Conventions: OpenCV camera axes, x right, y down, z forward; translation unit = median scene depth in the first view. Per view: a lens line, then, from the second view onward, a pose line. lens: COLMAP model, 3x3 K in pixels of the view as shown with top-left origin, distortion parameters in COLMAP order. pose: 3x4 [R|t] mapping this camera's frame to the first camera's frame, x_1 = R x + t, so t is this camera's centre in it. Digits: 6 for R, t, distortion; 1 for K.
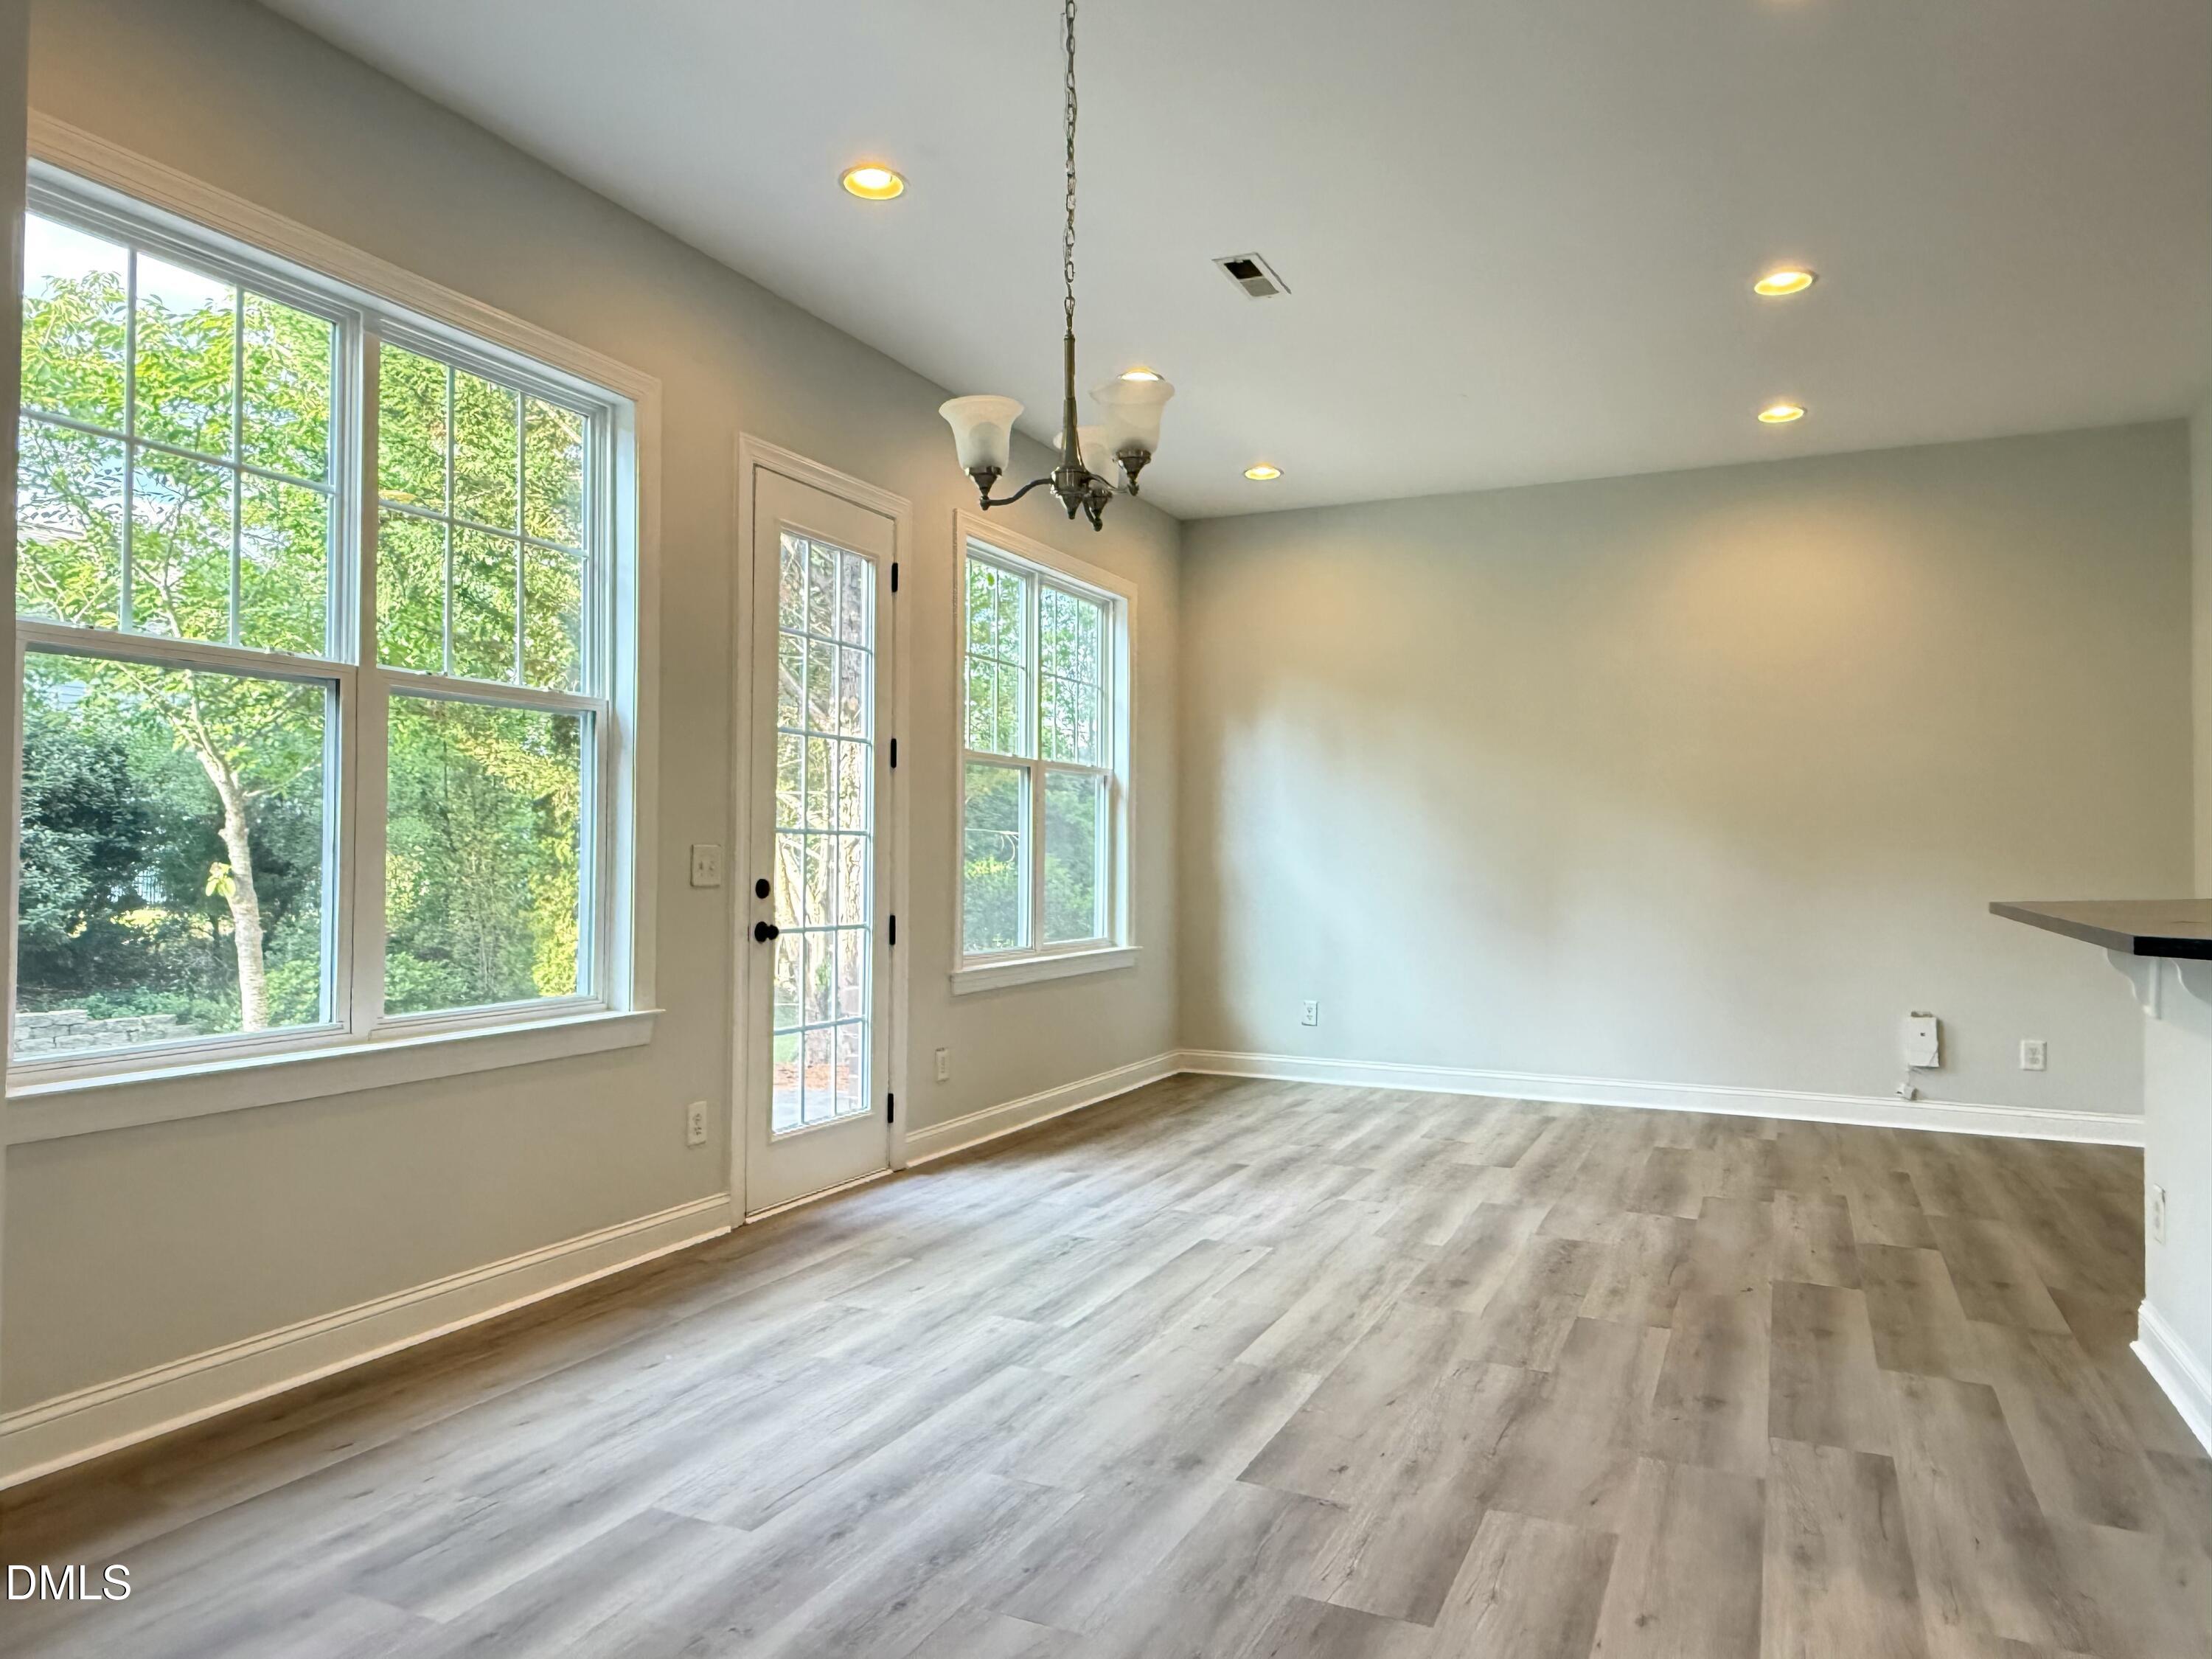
lens RADIAL K [[1429.3, 0, 1102.8], [0, 1429.3, 829.1], [0, 0, 1]] dist [-0.002206, -0.000065]
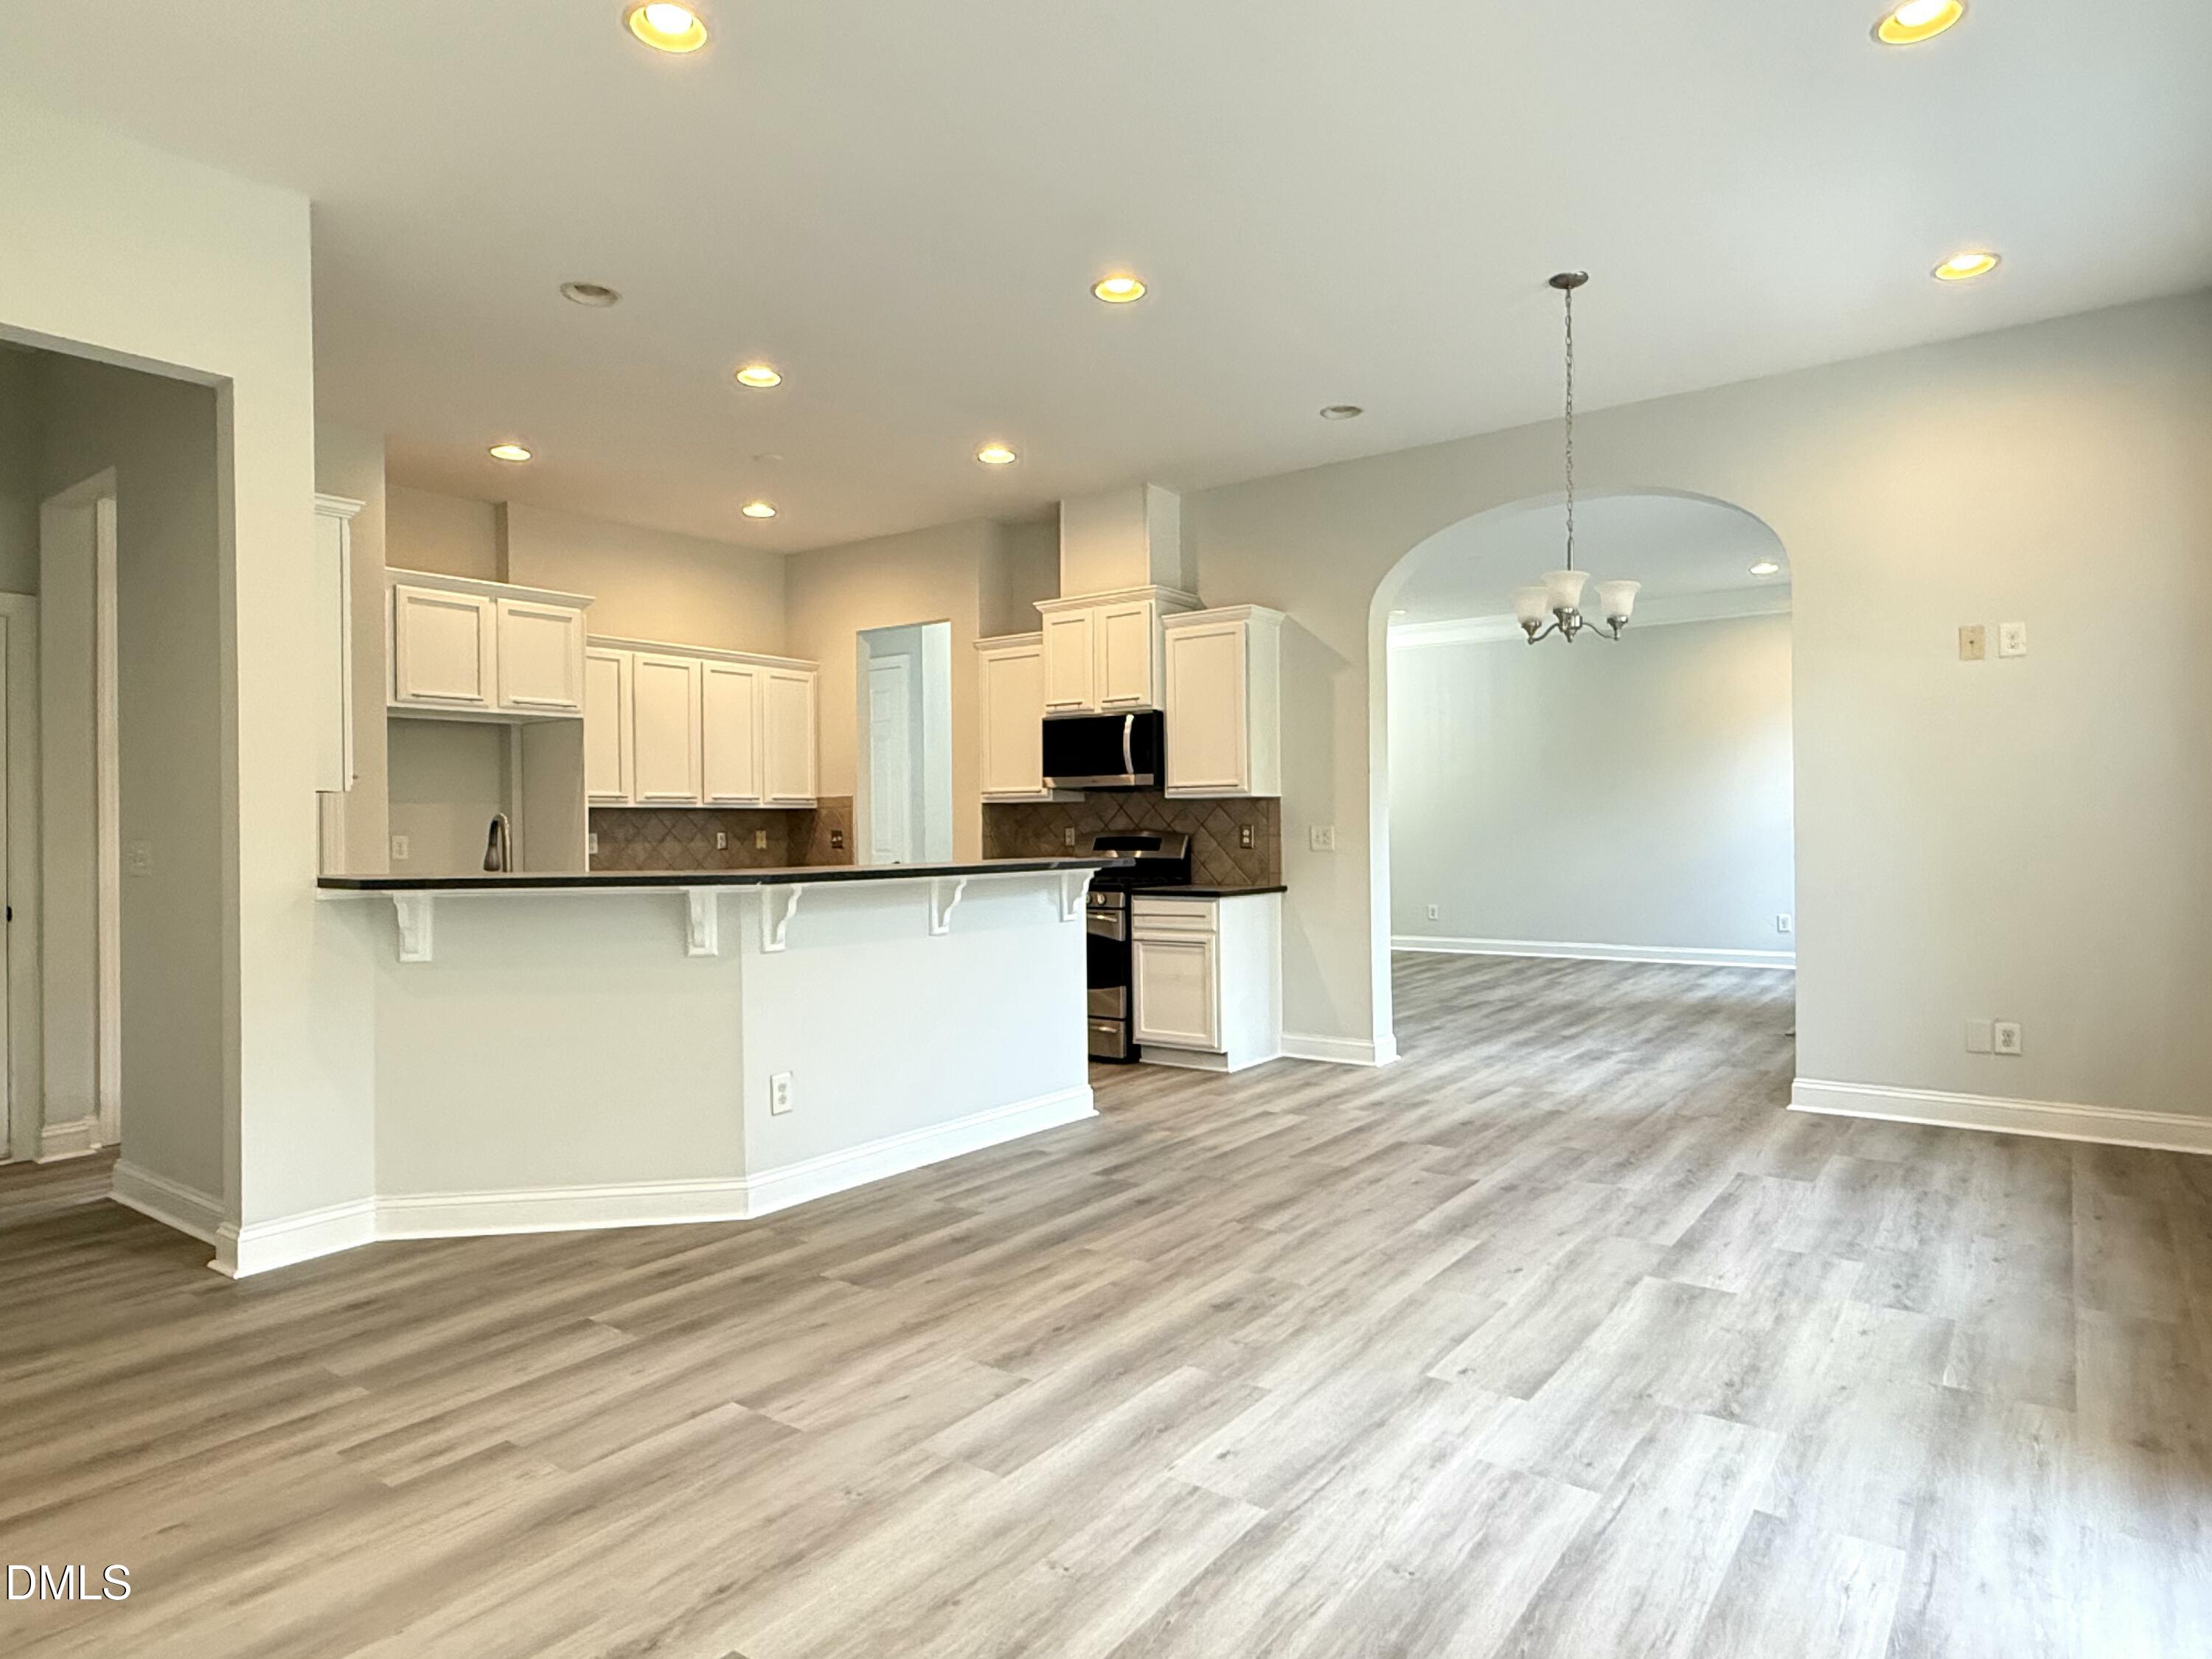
lens RADIAL K [[1286.3, 0, 1106.0], [0, 1286.3, 829.5], [0, 0, 1]] dist [-0.005051, 0.000280]
pose [[-0.981637, 0.007003, 0.190630, 0.161014], [0.004022, 0.999864, -0.016019, 0.030015], [-0.190716, -0.014959, -0.981531, 1.768324]]
